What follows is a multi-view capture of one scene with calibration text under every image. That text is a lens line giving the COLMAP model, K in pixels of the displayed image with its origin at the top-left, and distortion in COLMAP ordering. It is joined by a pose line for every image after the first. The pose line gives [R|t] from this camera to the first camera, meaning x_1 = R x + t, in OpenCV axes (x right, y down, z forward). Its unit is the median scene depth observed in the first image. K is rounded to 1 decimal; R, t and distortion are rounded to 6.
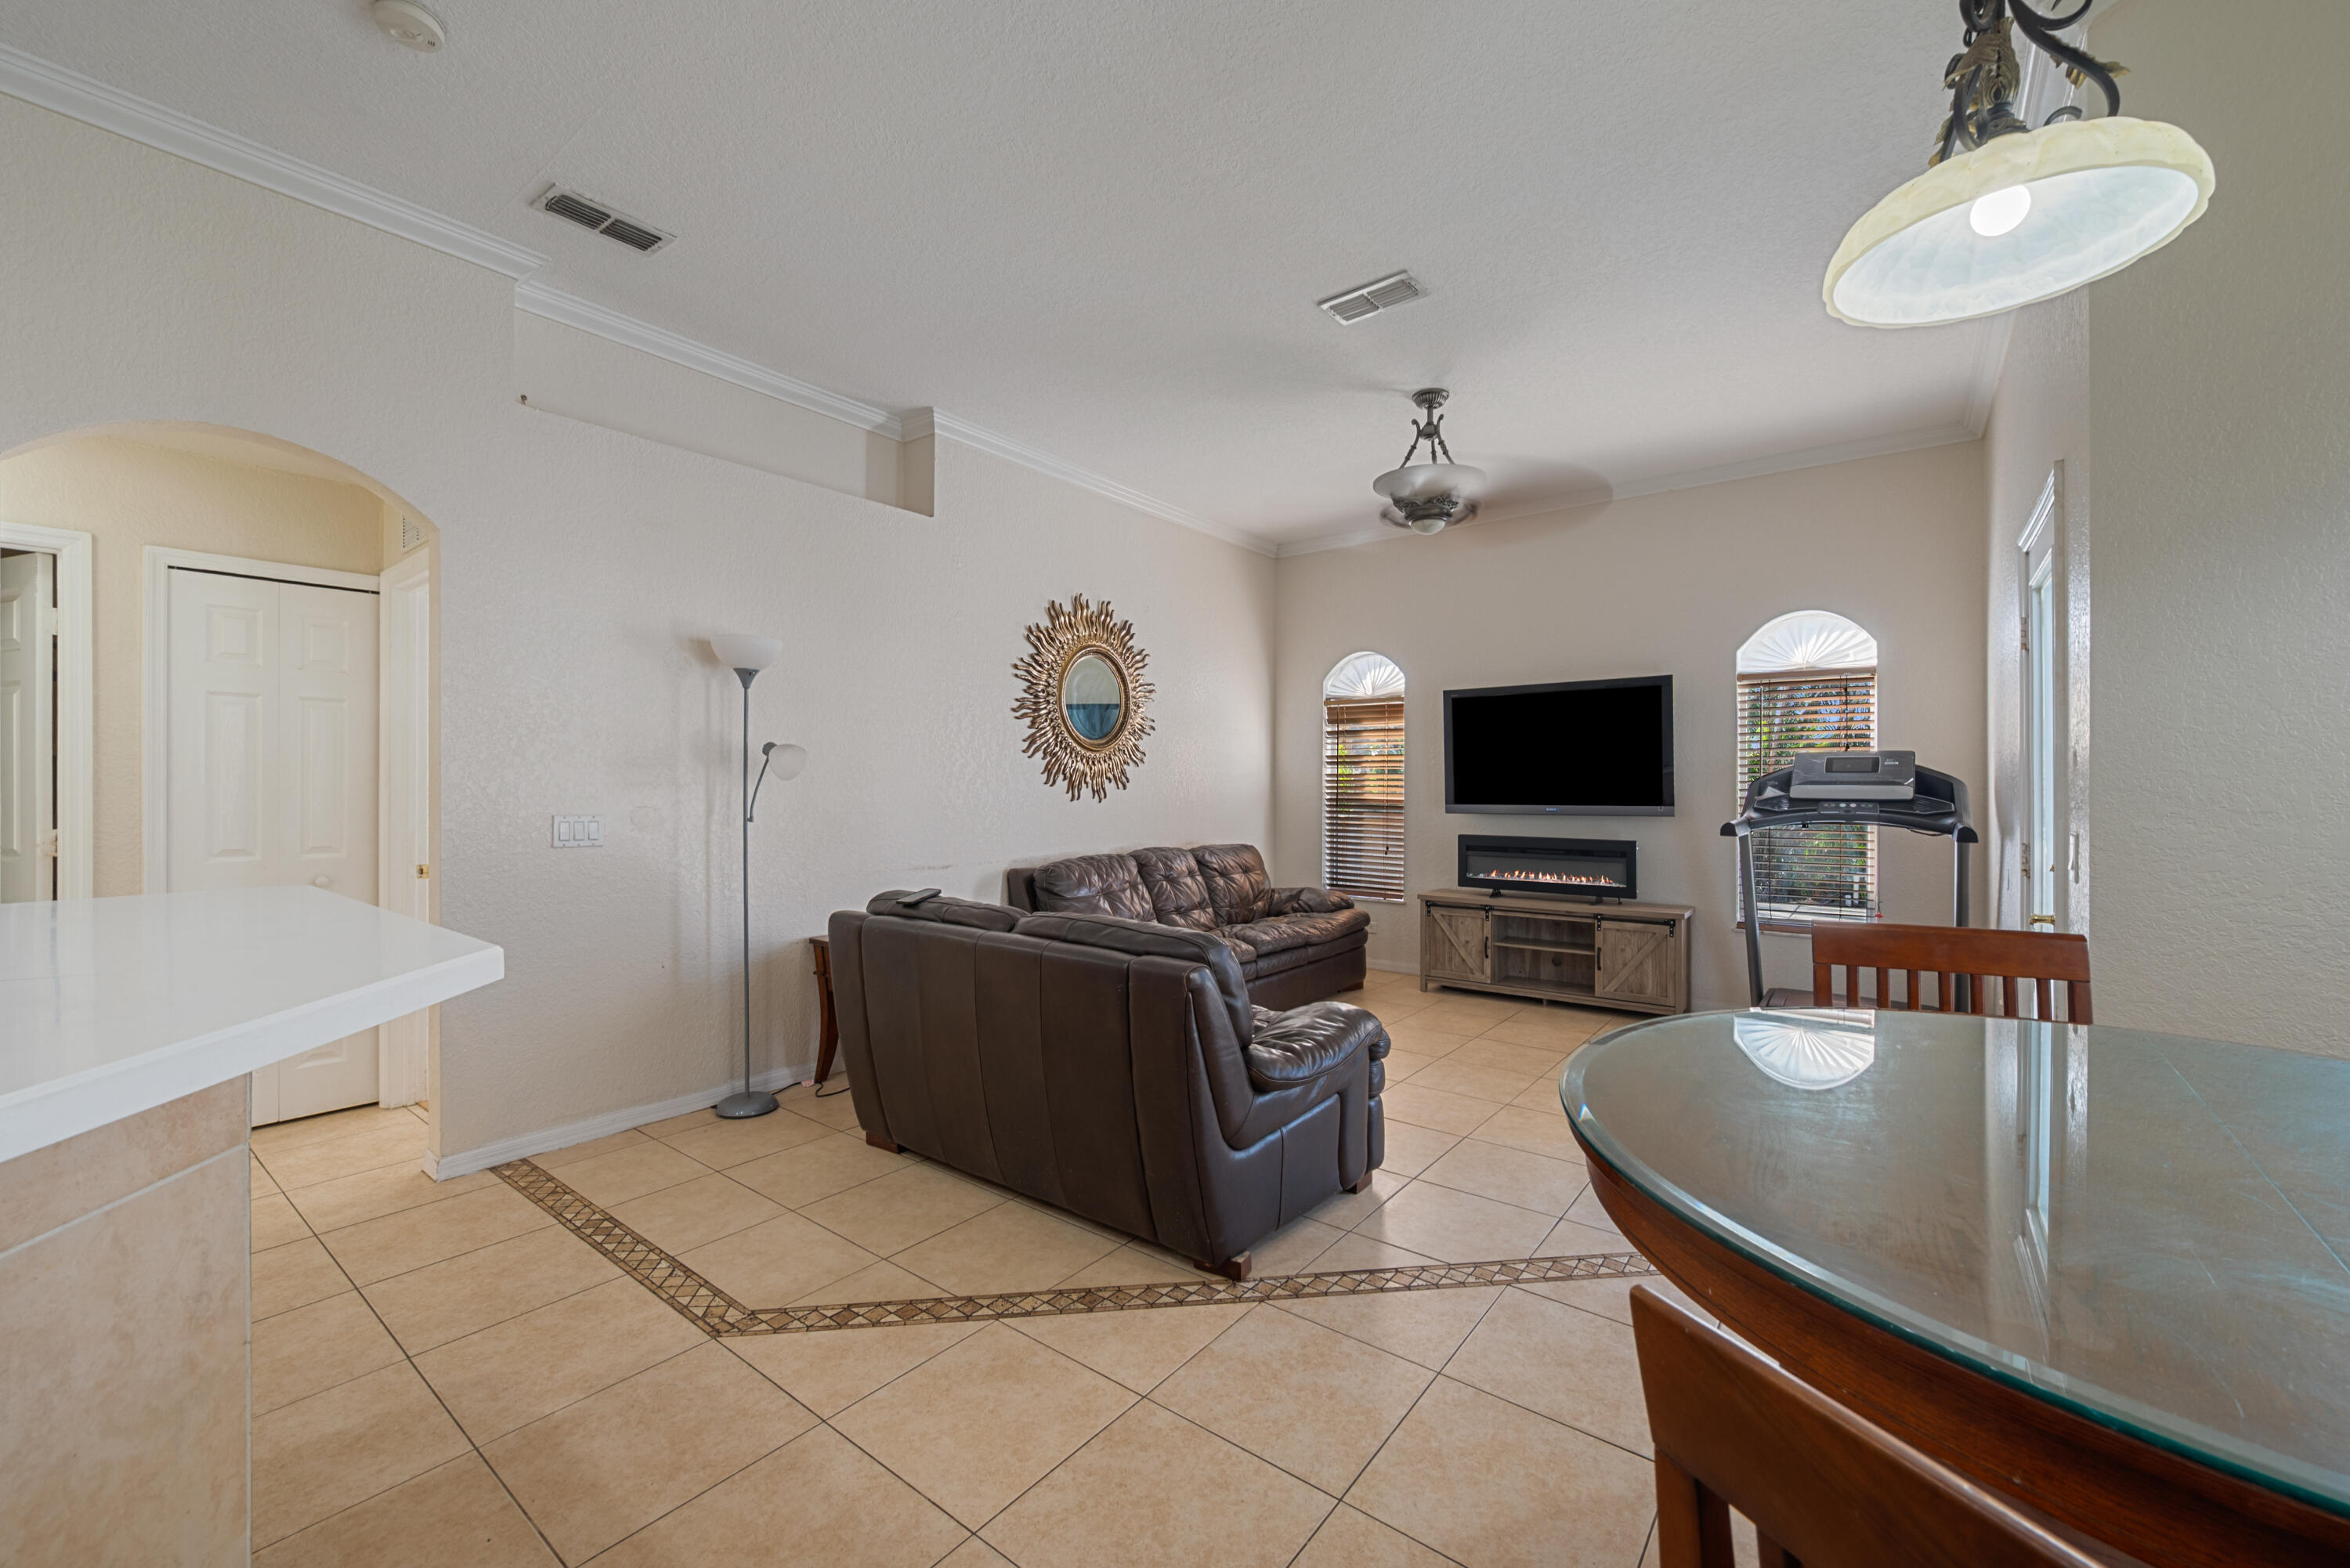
lens RADIAL K [[928.0, 0, 1171.6], [0, 928.0, 783.8], [0, 0, 1]] dist [-0.002072, -0.000020]
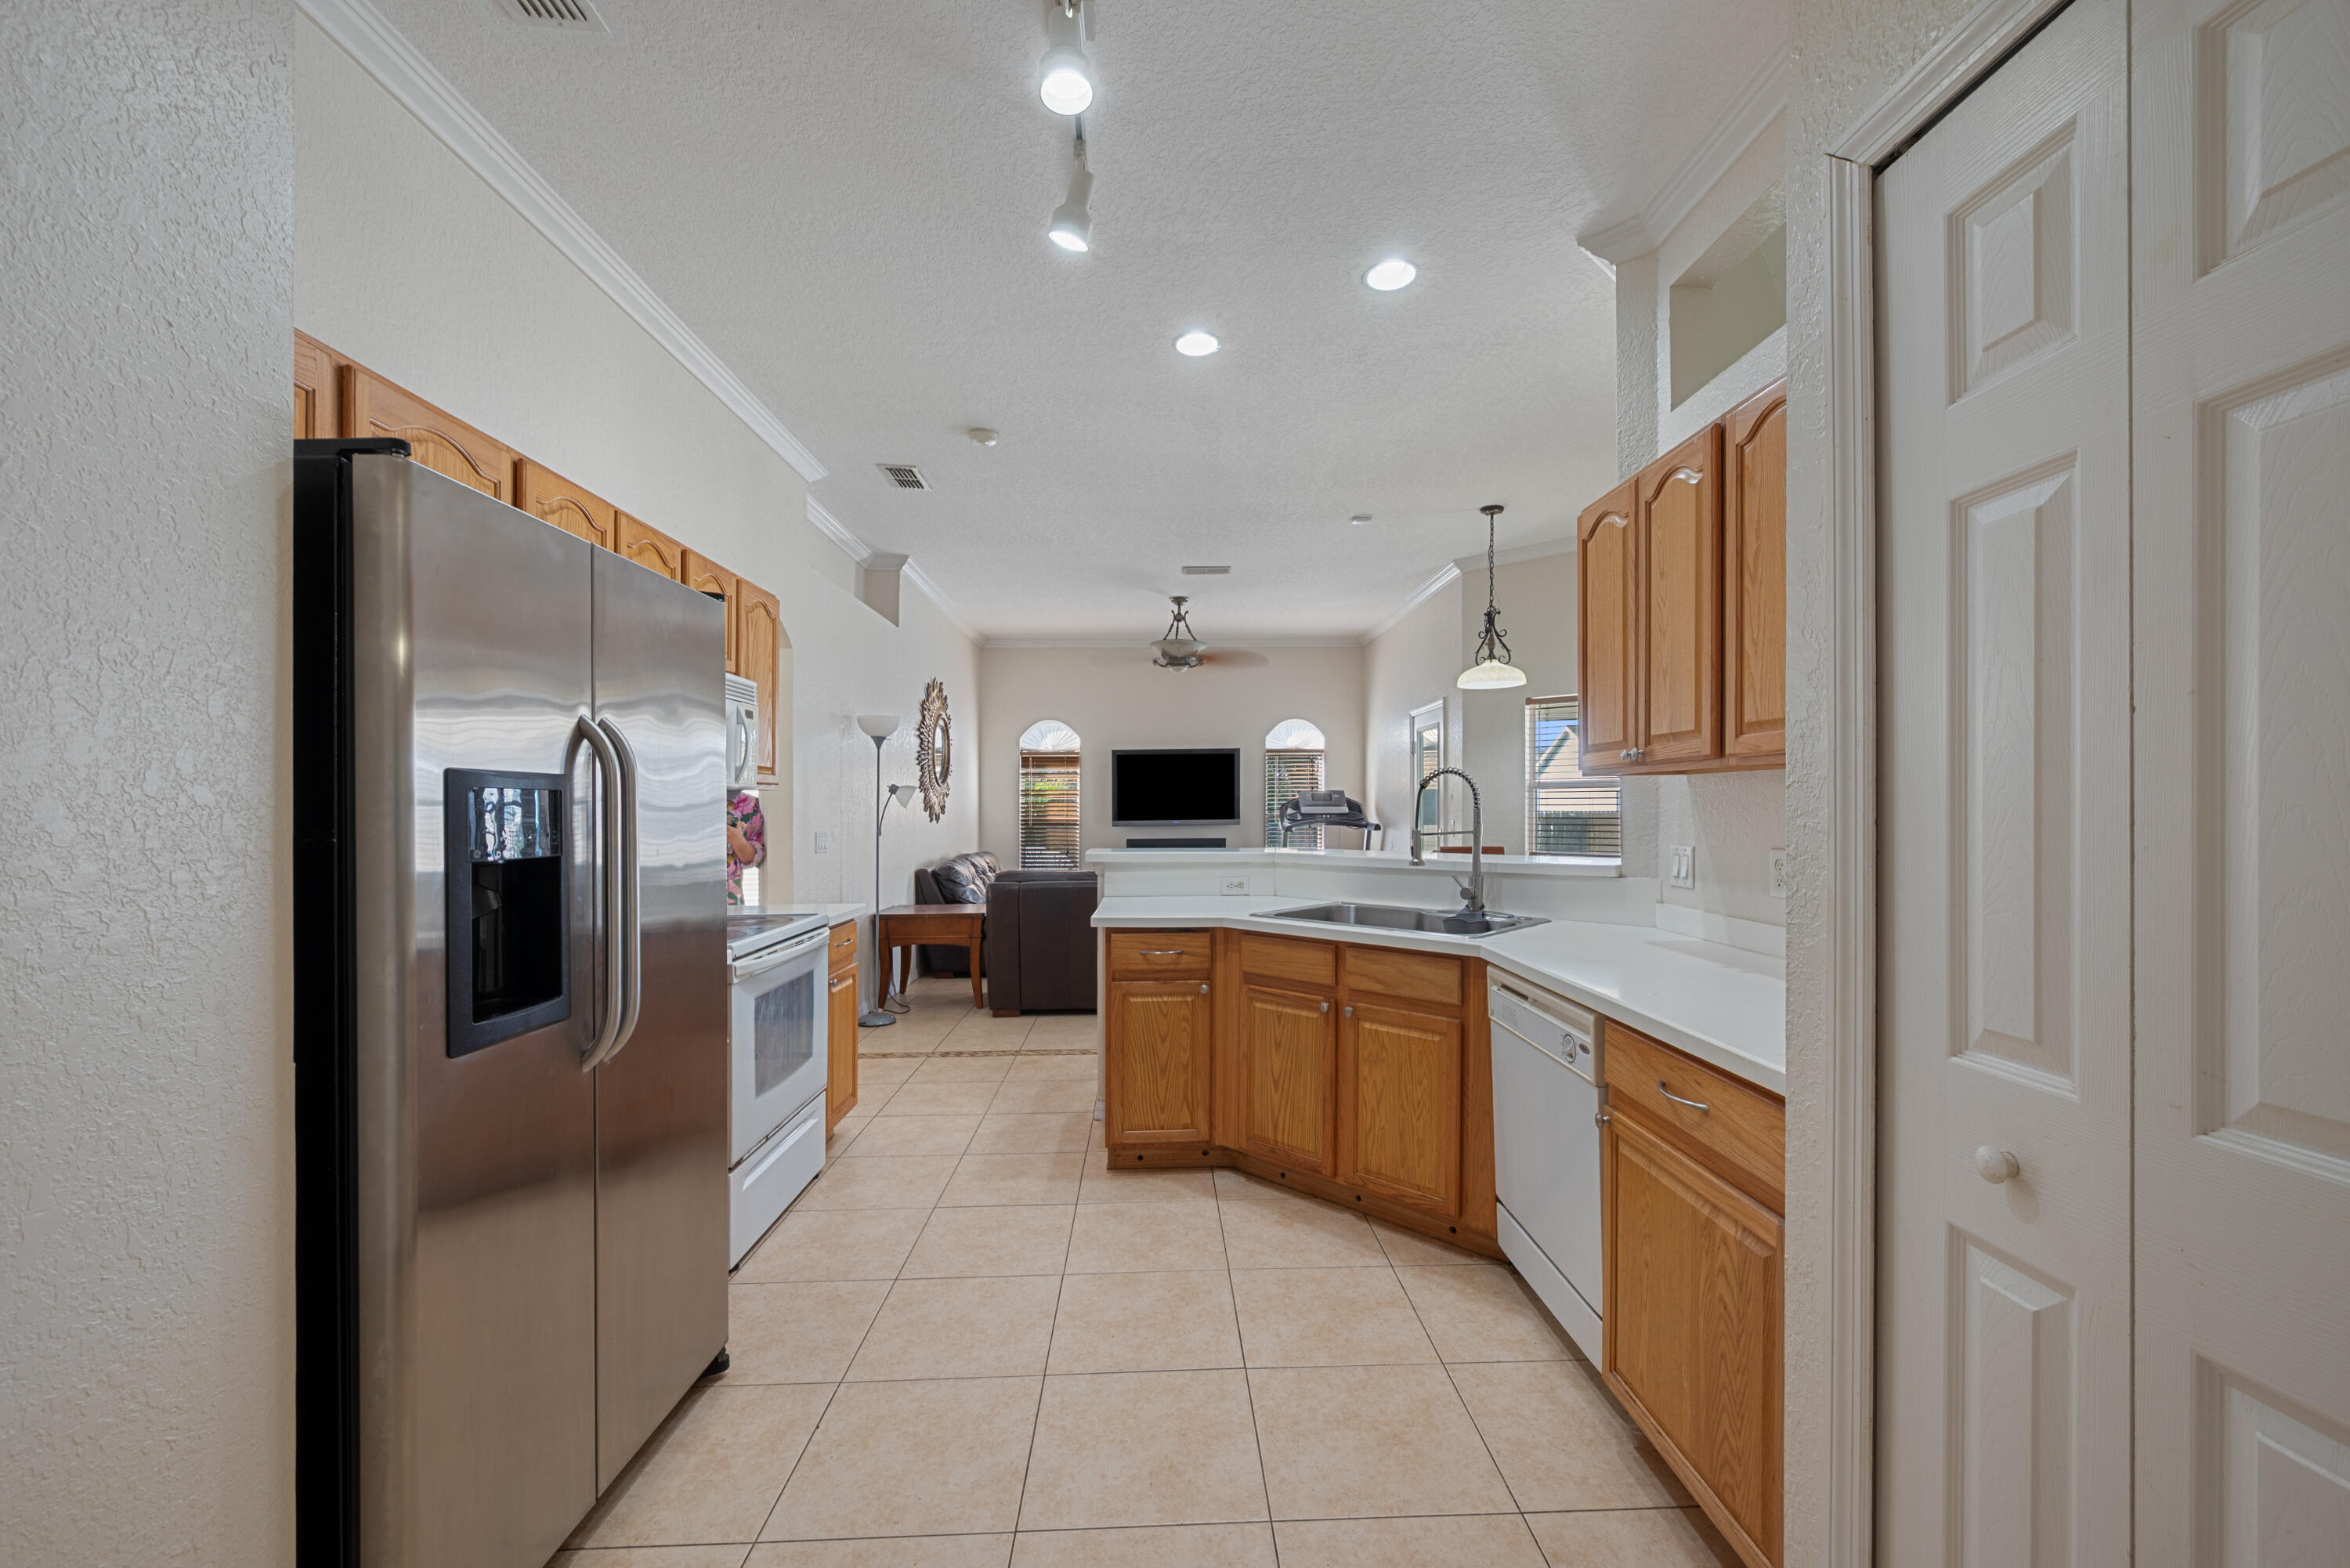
lens RADIAL K [[928.0, 0, 1188.7], [0, 928.0, 821.9], [0, 0, 1]] dist [-0.002072, -0.000020]
pose [[0.764501, -0.016424, 0.644413, -0.753589], [0.008983, 0.999850, 0.014825, 0.000696], [-0.644560, -0.005545, 0.764534, -0.360493]]
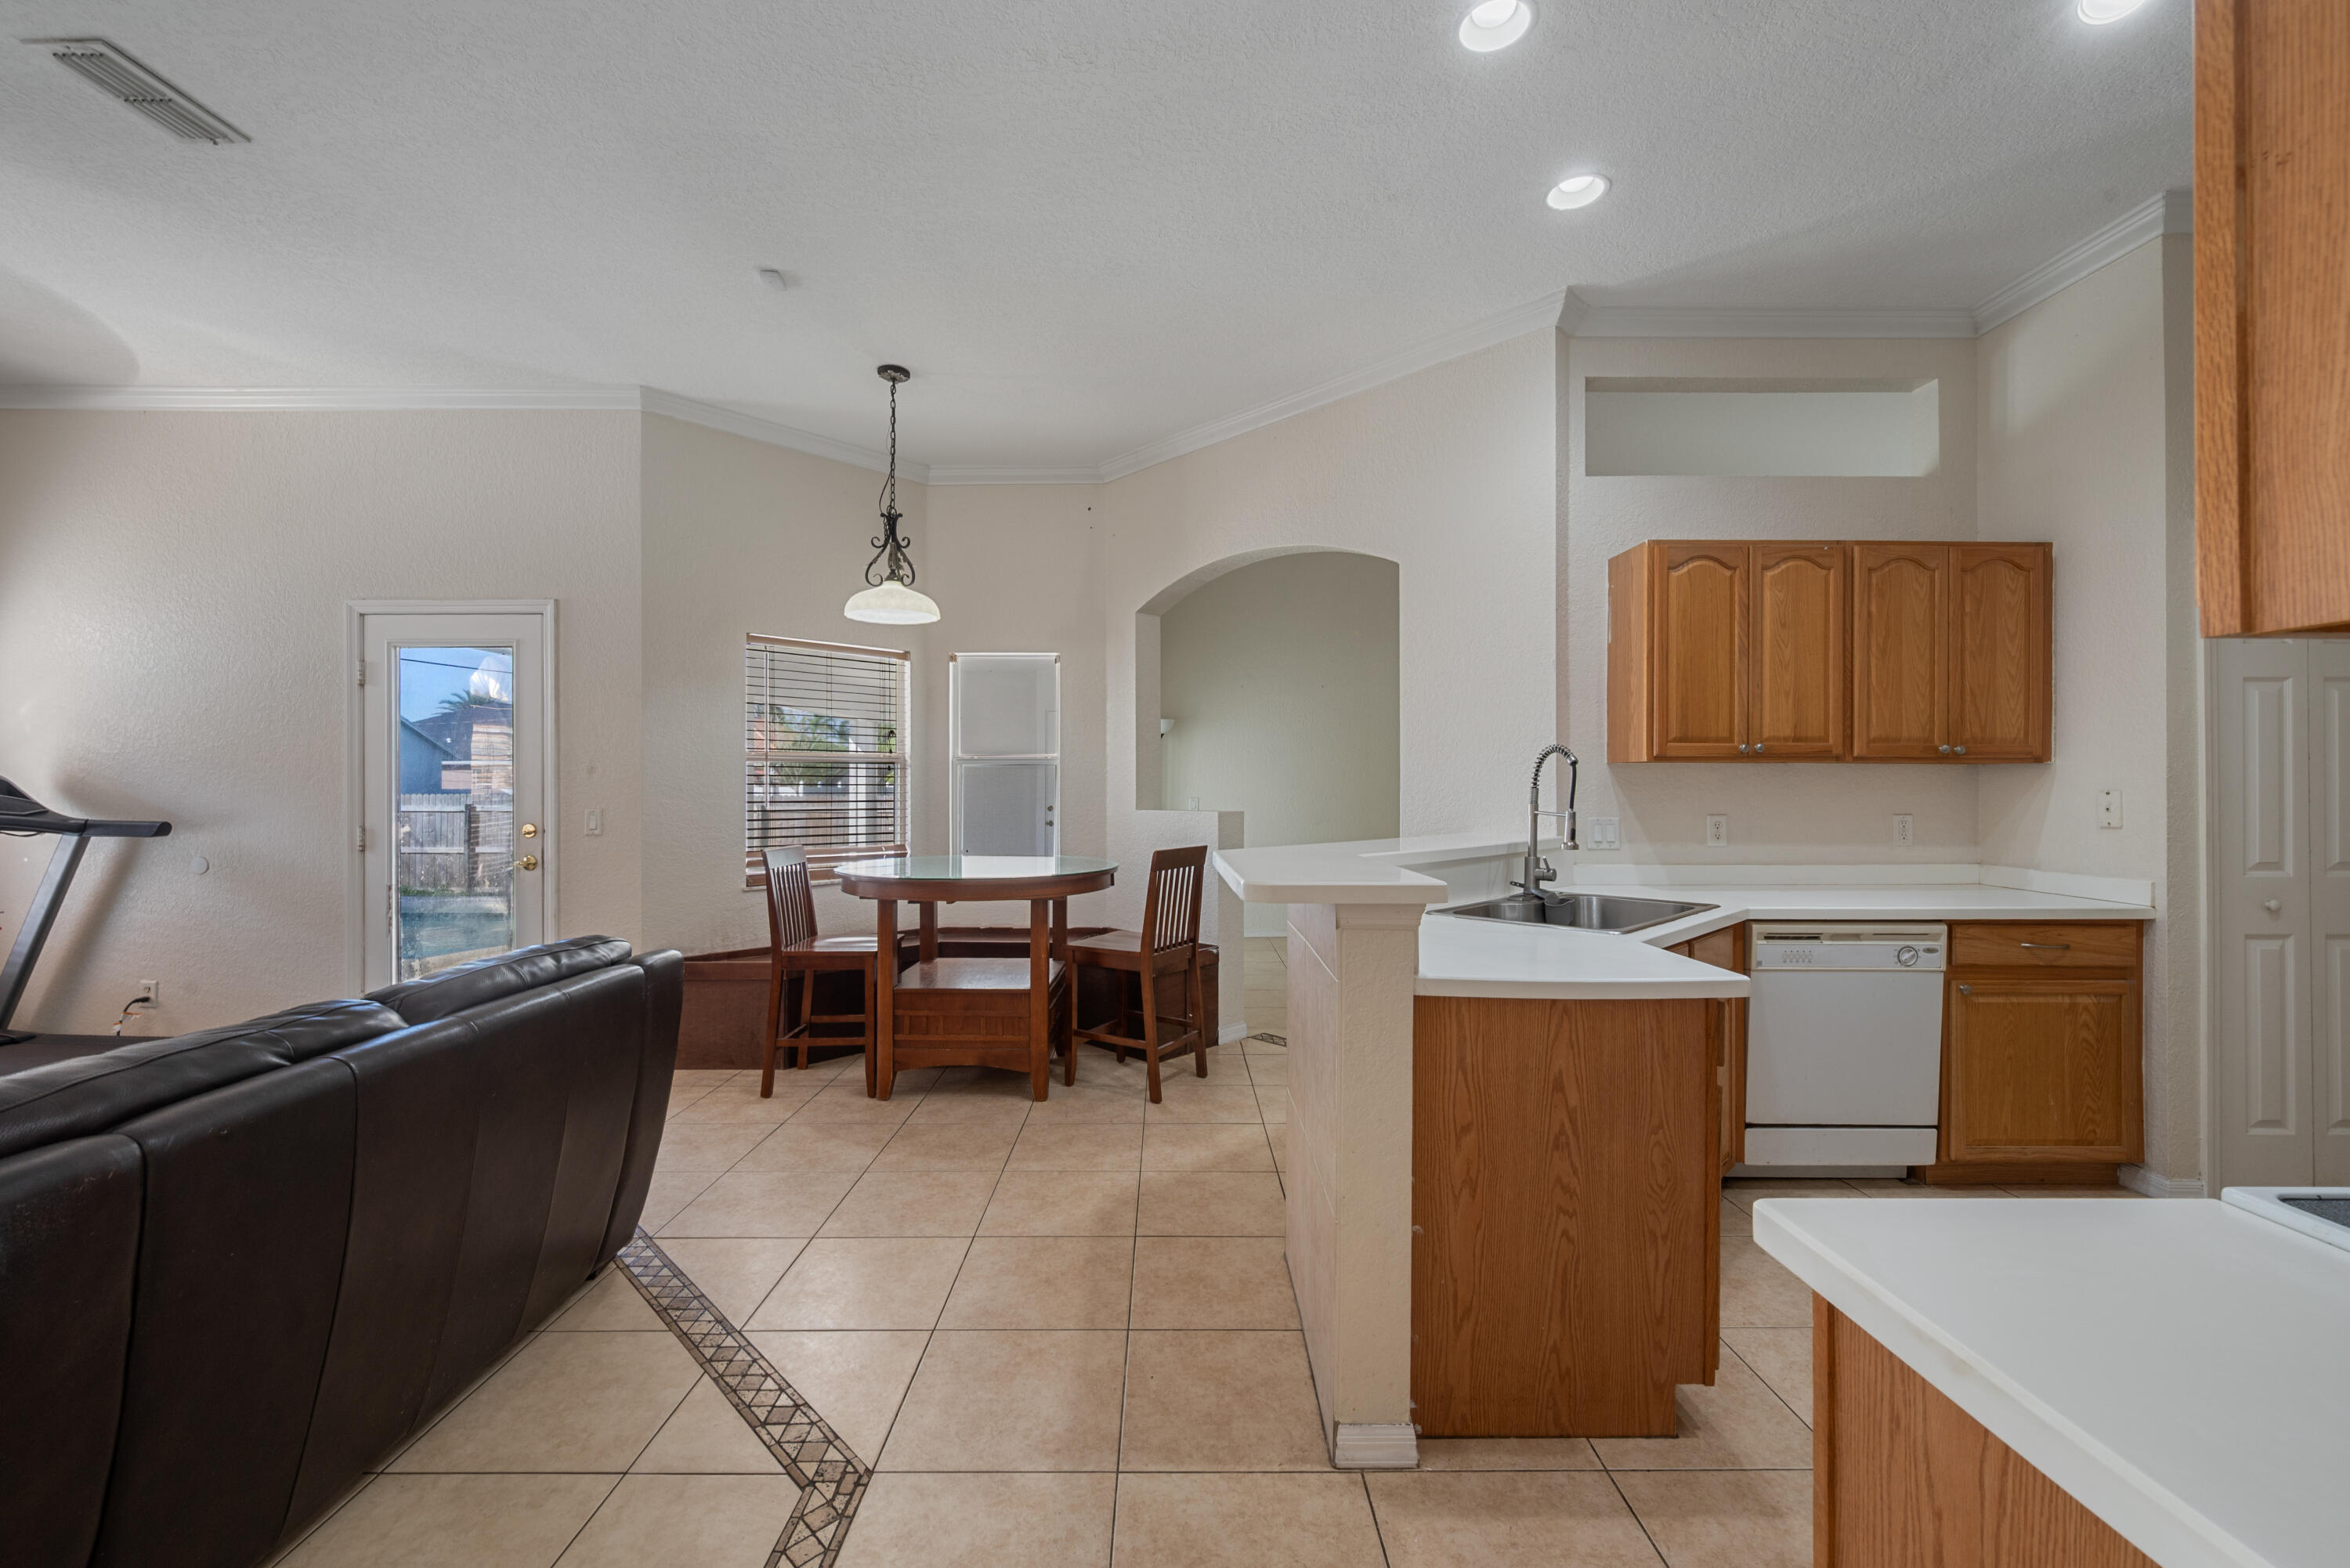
lens RADIAL K [[928.0, 0, 1178.9], [0, 928.0, 786.3], [0, 0, 1]] dist [-0.002072, -0.000020]
pose [[-0.621000, -0.003351, 0.783803, -0.540646], [-0.000928, 0.999993, 0.003541, -0.000288], [-0.783810, 0.001472, -0.620999, 0.541767]]
